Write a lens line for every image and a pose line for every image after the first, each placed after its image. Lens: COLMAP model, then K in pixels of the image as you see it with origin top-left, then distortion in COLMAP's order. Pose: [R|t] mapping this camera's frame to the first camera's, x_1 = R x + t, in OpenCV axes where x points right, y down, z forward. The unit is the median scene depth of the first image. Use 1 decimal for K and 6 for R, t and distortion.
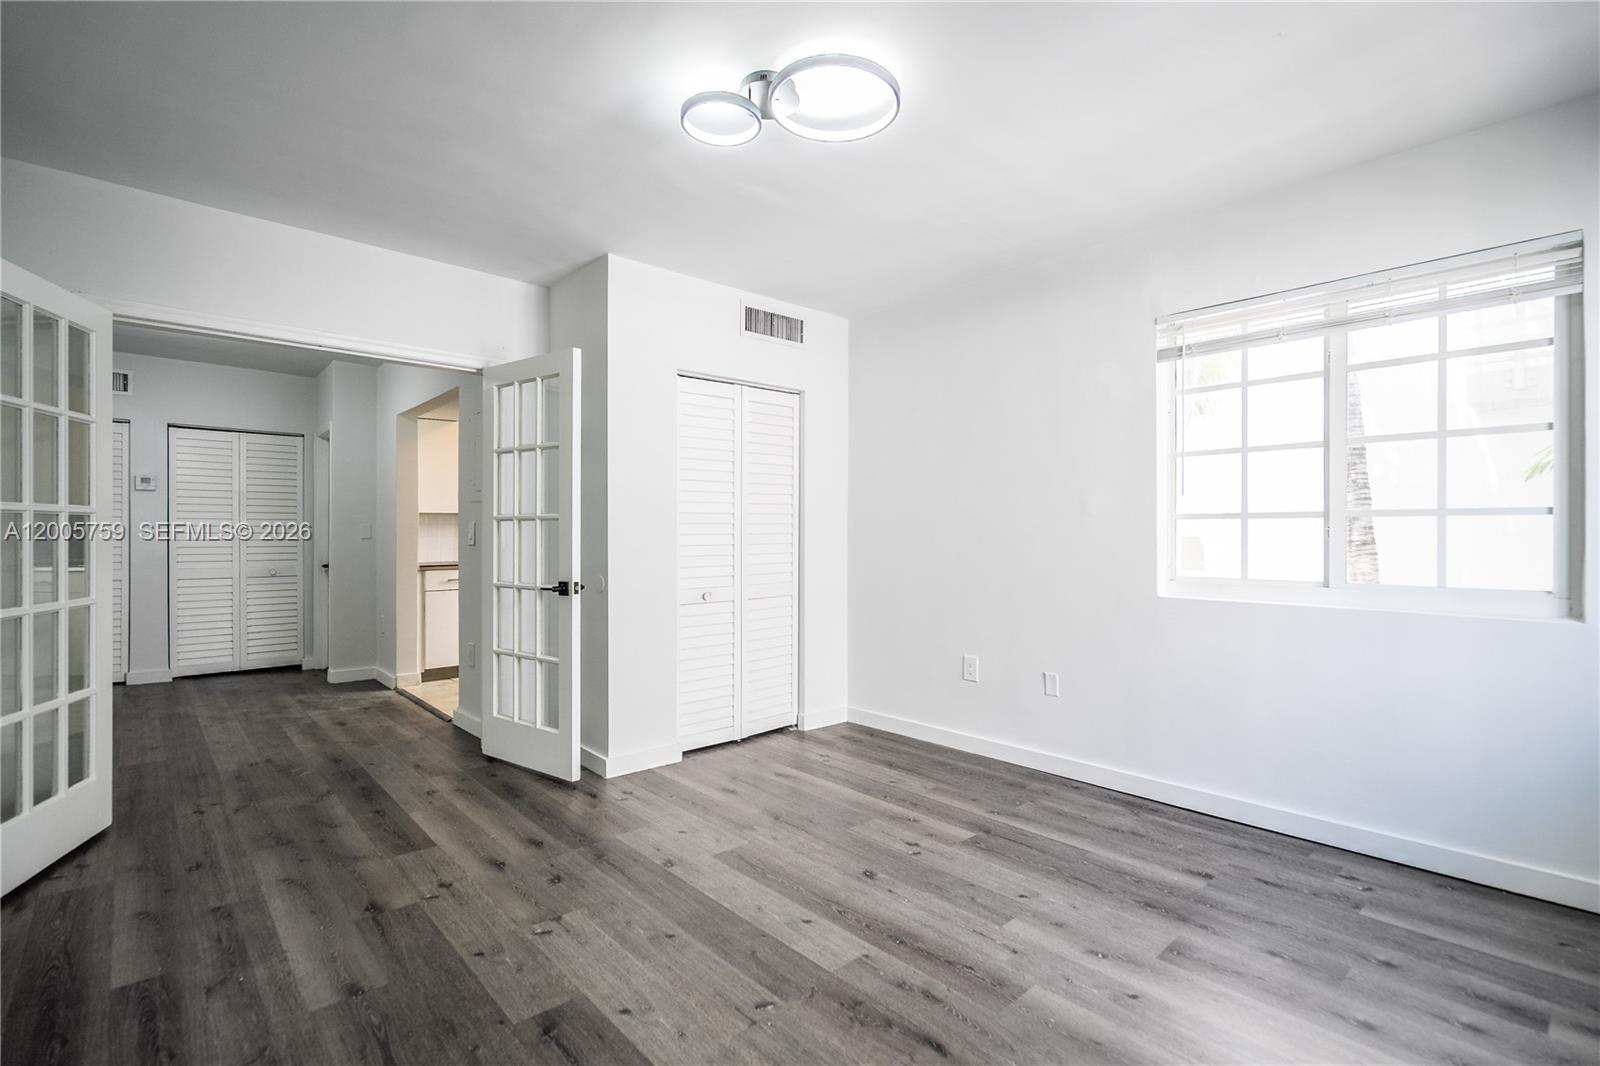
lens RADIAL K [[750.8, 0, 800.0], [0, 750.8, 533.0], [0, 0, 1]] dist [-0.001736, 0.000245]
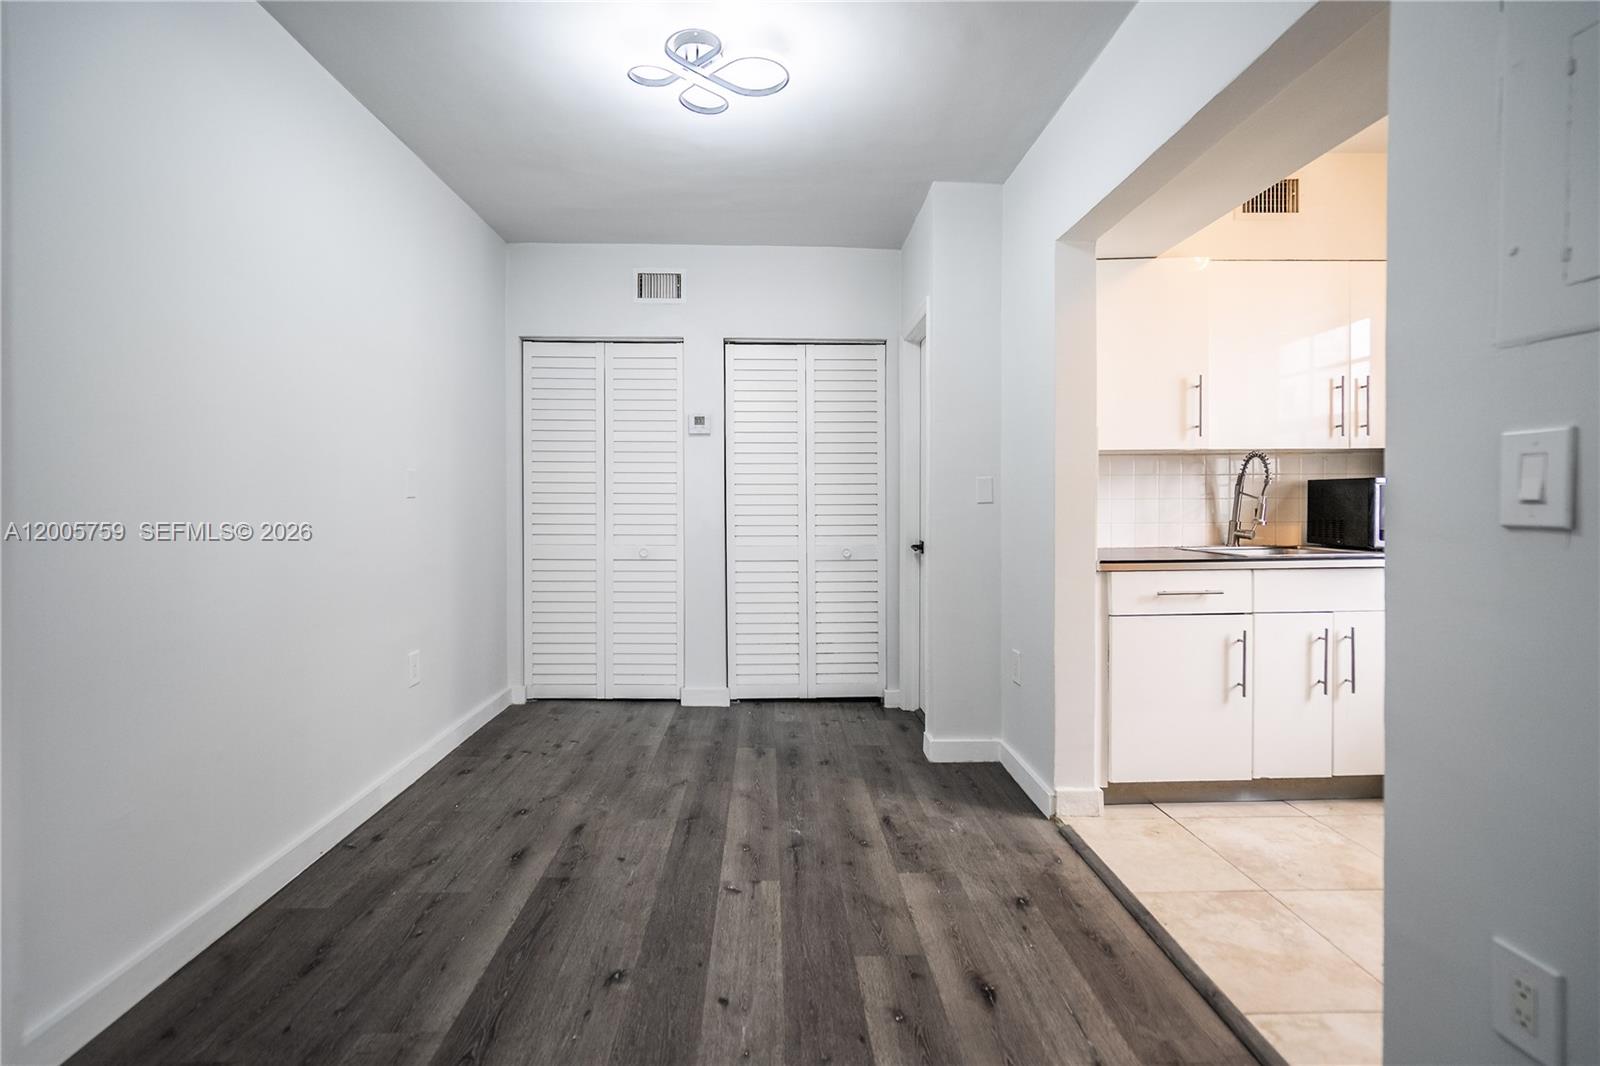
lens RADIAL K [[736.9, 0, 797.6], [0, 736.9, 517.5], [0, 0, 1]] dist [-0.004455, 0.000418]
pose [[0.772594, 0.014707, -0.634730, -0.337310], [0.002322, 0.999660, 0.025988, 0.003421], [0.634896, -0.021552, 0.772297, 0.489783]]
